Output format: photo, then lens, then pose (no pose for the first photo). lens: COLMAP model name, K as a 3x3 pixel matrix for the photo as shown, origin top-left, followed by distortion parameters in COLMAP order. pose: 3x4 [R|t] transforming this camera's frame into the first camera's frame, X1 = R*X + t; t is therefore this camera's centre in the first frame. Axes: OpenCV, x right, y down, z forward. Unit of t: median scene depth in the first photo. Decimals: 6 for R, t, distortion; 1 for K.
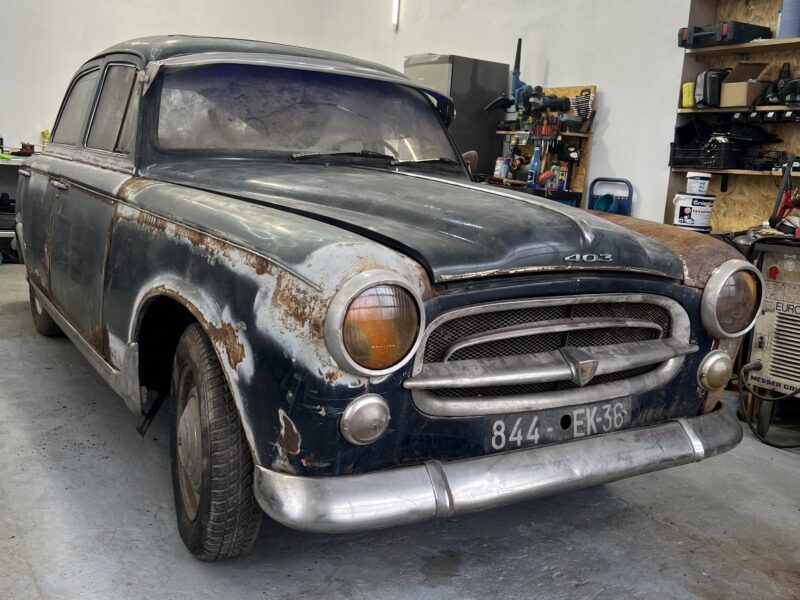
lens RADIAL K [[791.4, 0, 405.7], [0, 791.4, 309.8], [0, 0, 1]] dist [0.150950, -0.351850]
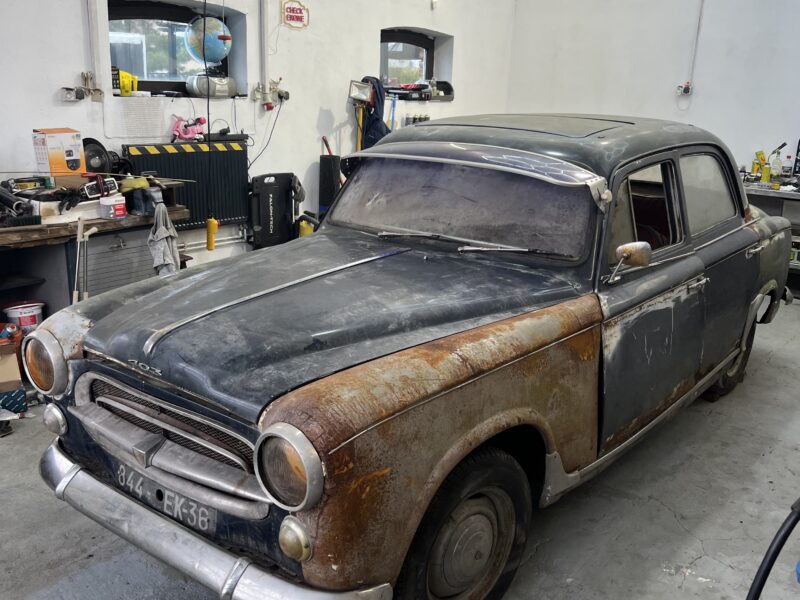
lens RADIAL K [[792.4, 0, 400.3], [0, 792.4, 315.6], [0, 0, 1]] dist [0.144379, -0.332258]
pose [[0.325382, 0.215557, -0.920686, 1.193647], [-0.177739, 0.970257, 0.164347, -0.334648], [0.928728, 0.110166, 0.354017, 0.761978]]
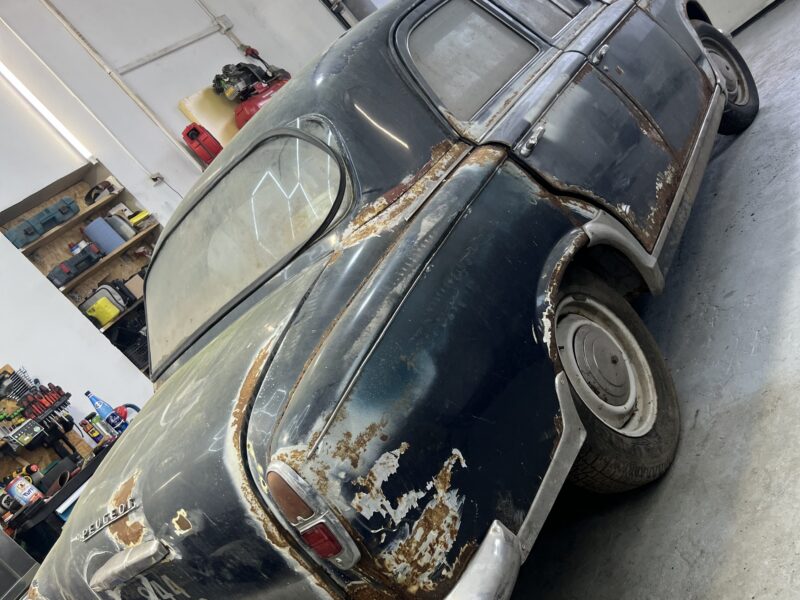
lens RADIAL K [[790.1, 0, 404.6], [0, 790.1, 308.6], [0, 0, 1]] dist [0.135597, -0.275988]
pose [[-0.366853, 0.034789, 0.929628, -1.653718], [0.746402, 0.607454, 0.271815, -0.550952], [-0.555250, 0.793593, -0.248813, 2.209142]]
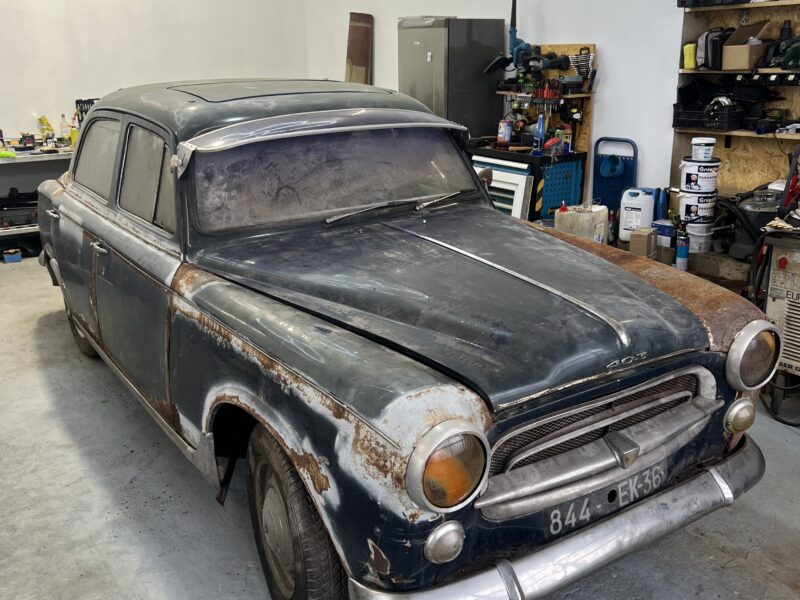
lens RADIAL K [[790.1, 0, 404.6], [0, 790.1, 308.6], [0, 0, 1]] dist [0.135597, -0.275988]
pose [[0.996241, -0.086532, -0.004138, -0.053697], [0.086312, 0.987363, 0.132909, -0.254519], [-0.007415, -0.132766, 0.991120, -0.065050]]
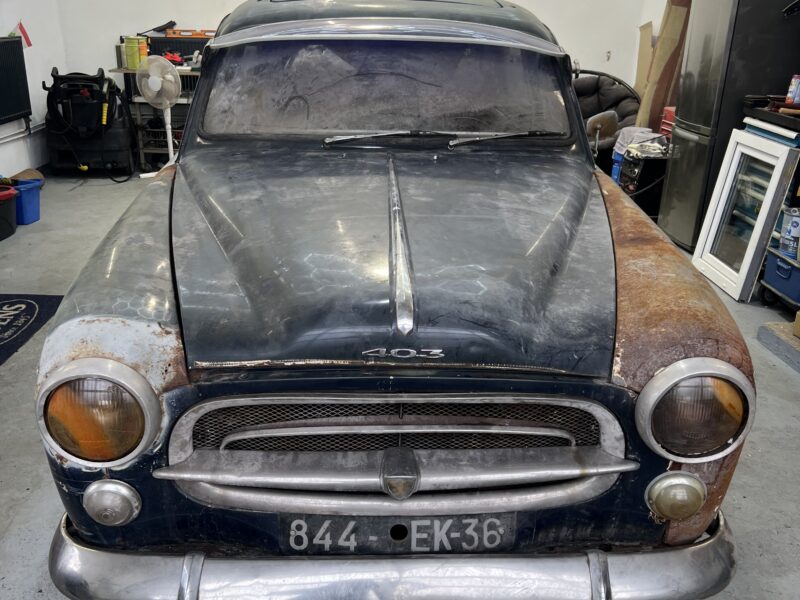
lens RADIAL K [[792.4, 0, 400.3], [0, 792.4, 315.6], [0, 0, 1]] dist [0.144379, -0.332258]
pose [[0.864647, 0.138750, -0.482840, 0.496797], [-0.058181, 0.982293, 0.178087, -0.199137], [0.499000, -0.125890, 0.857409, 0.273390]]
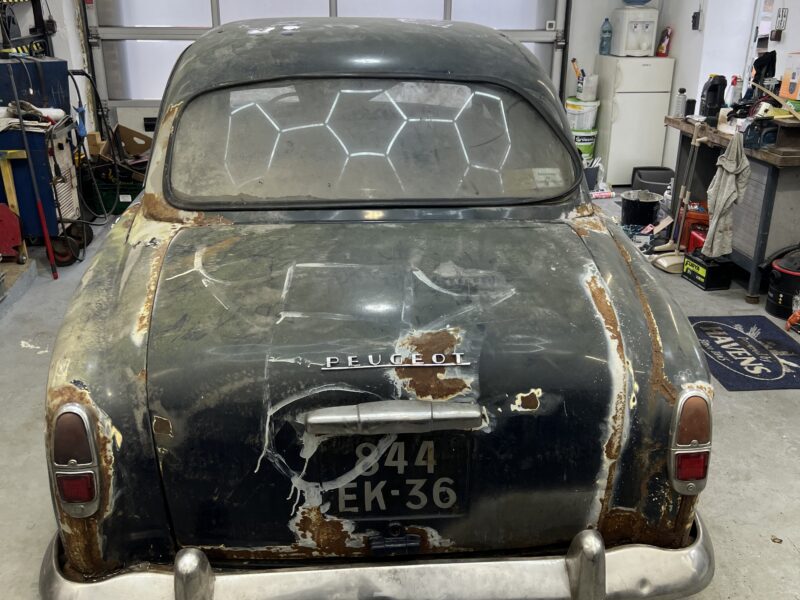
lens RADIAL K [[790.1, 0, 404.6], [0, 790.1, 308.6], [0, 0, 1]] dist [0.135597, -0.275988]
pose [[-0.884491, -0.240245, 0.399947, -1.070211], [0.014682, 0.842474, 0.538537, -0.841835], [-0.466326, 0.482203, -0.741633, 2.833479]]
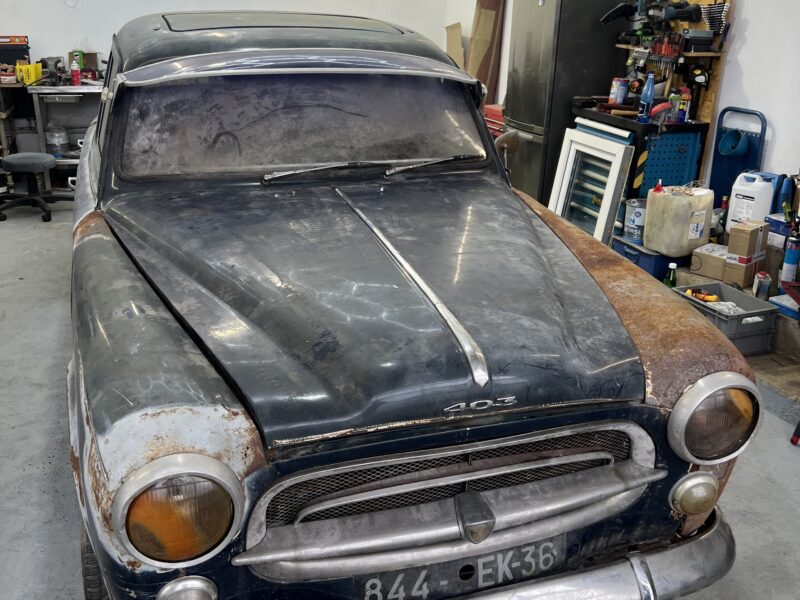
lens RADIAL K [[791.3, 0, 401.3], [0, 791.3, 310.1], [0, 0, 1]] dist [0.131573, -0.282163]
pose [[0.970017, 0.045973, -0.238650, 0.281805], [-0.002206, 0.983571, 0.180510, -0.253822], [0.243028, -0.174571, 0.954182, 0.181986]]
